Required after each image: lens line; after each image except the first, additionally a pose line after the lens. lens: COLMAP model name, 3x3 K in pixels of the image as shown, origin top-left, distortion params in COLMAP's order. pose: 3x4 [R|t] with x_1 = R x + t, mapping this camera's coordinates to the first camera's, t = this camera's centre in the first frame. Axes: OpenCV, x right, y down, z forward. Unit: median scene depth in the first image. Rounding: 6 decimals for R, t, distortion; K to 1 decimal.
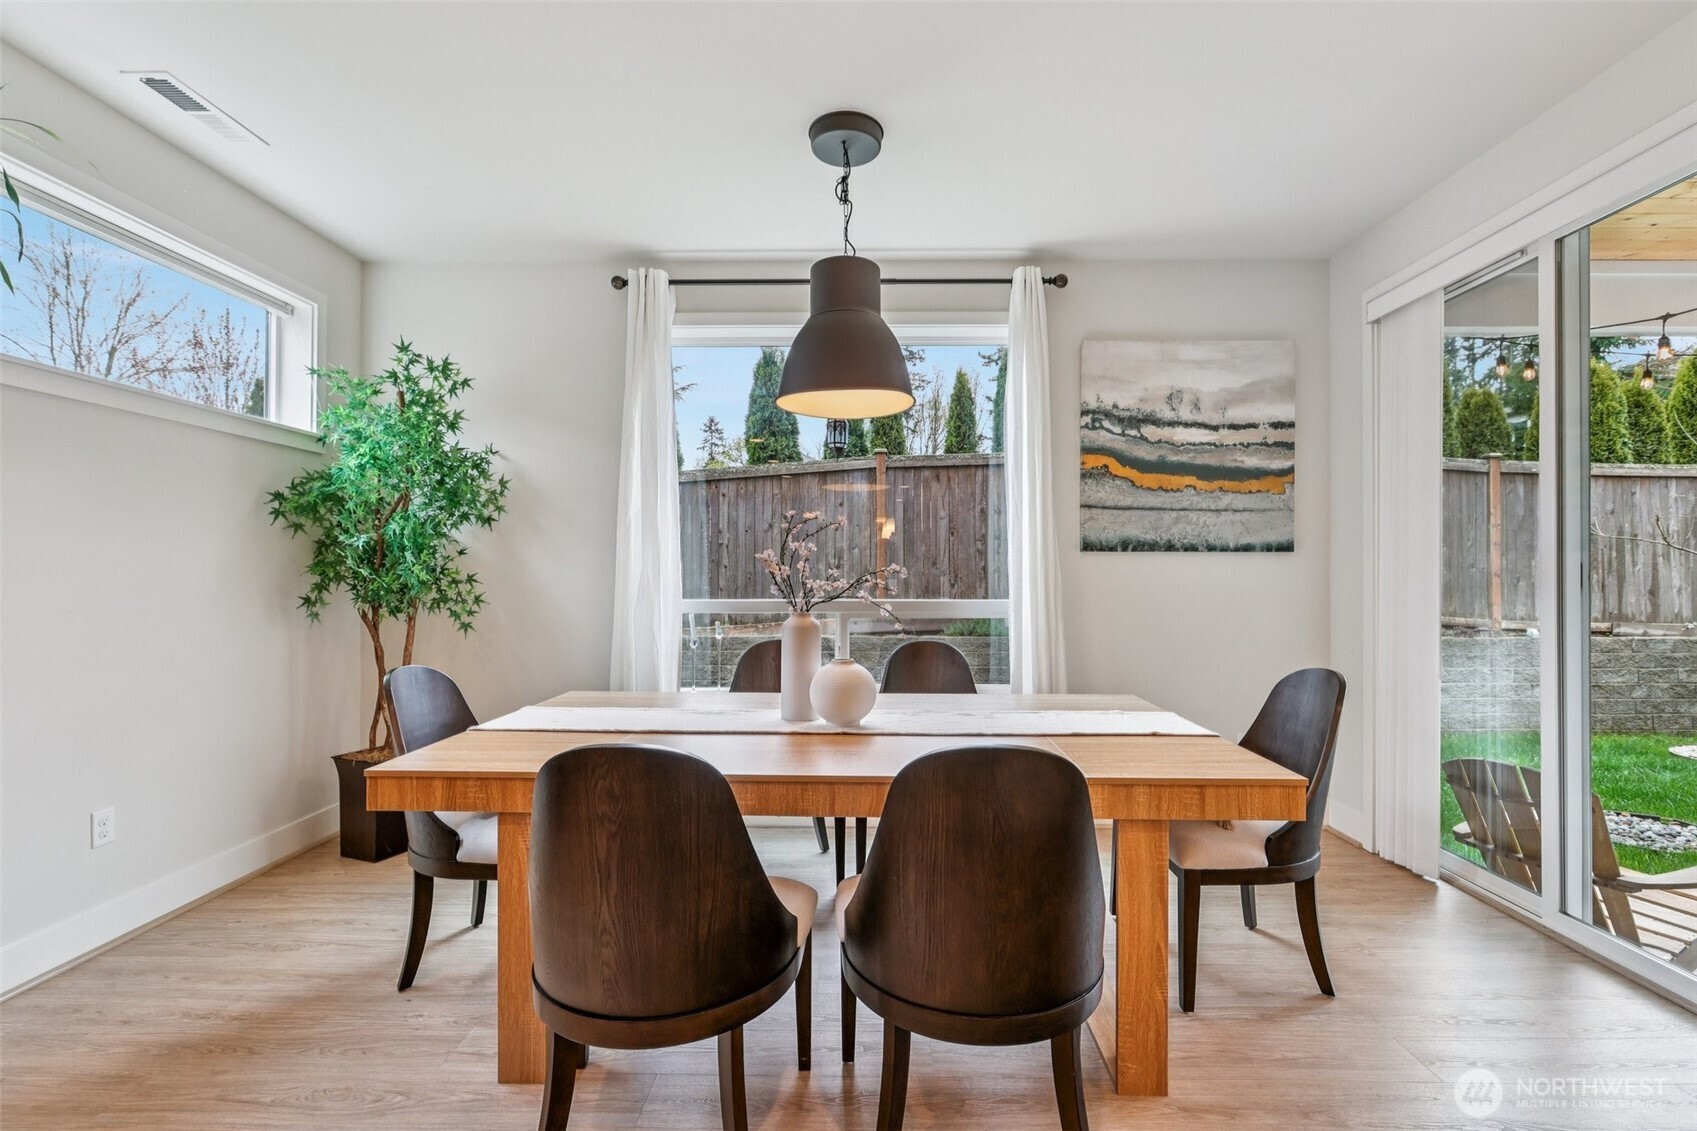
lens RADIAL K [[761.5, 0, 857.4], [0, 761.5, 569.1], [0, 0, 1]] dist [0.000392, 0.002817]
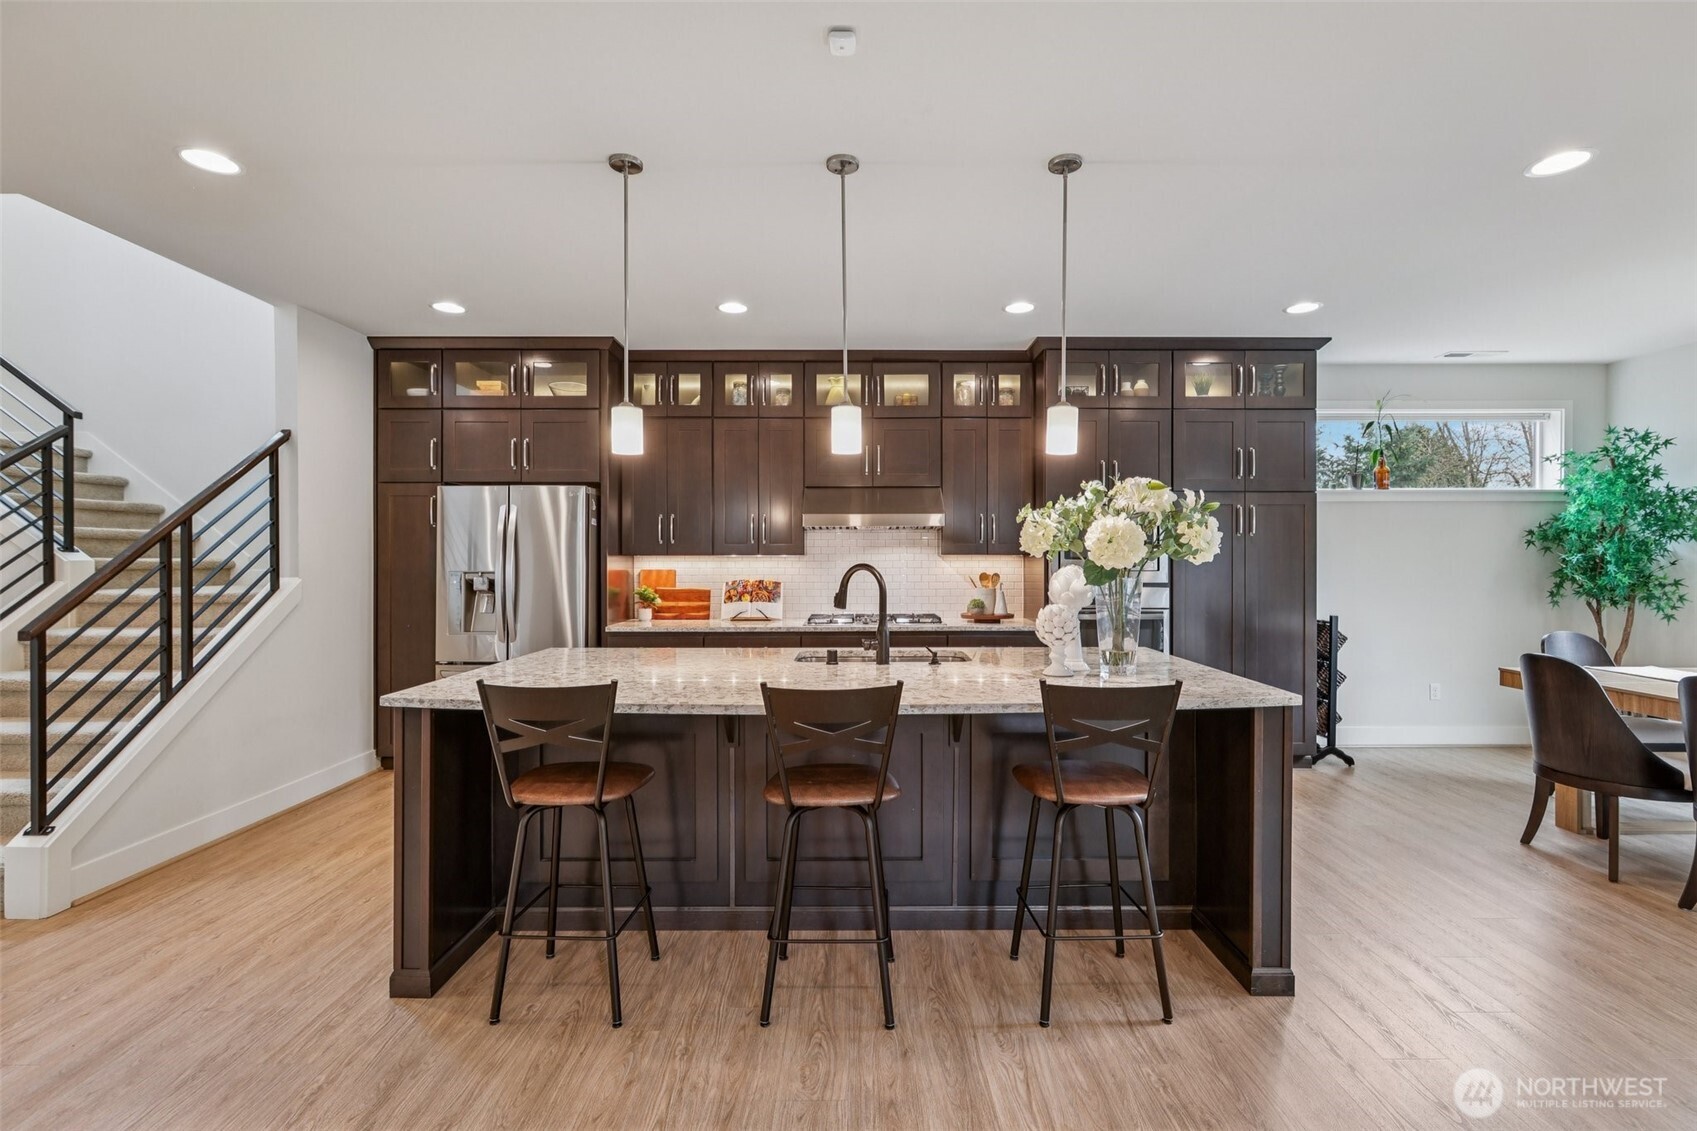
lens RADIAL K [[761.5, 0, 855.3], [0, 761.5, 556.8], [0, 0, 1]] dist [0.000392, 0.002817]
pose [[0.023160, -0.004157, -0.999723, 0.814021], [0.005644, 0.999976, -0.004028, -0.036180], [0.999716, -0.005549, 0.023183, -0.499349]]
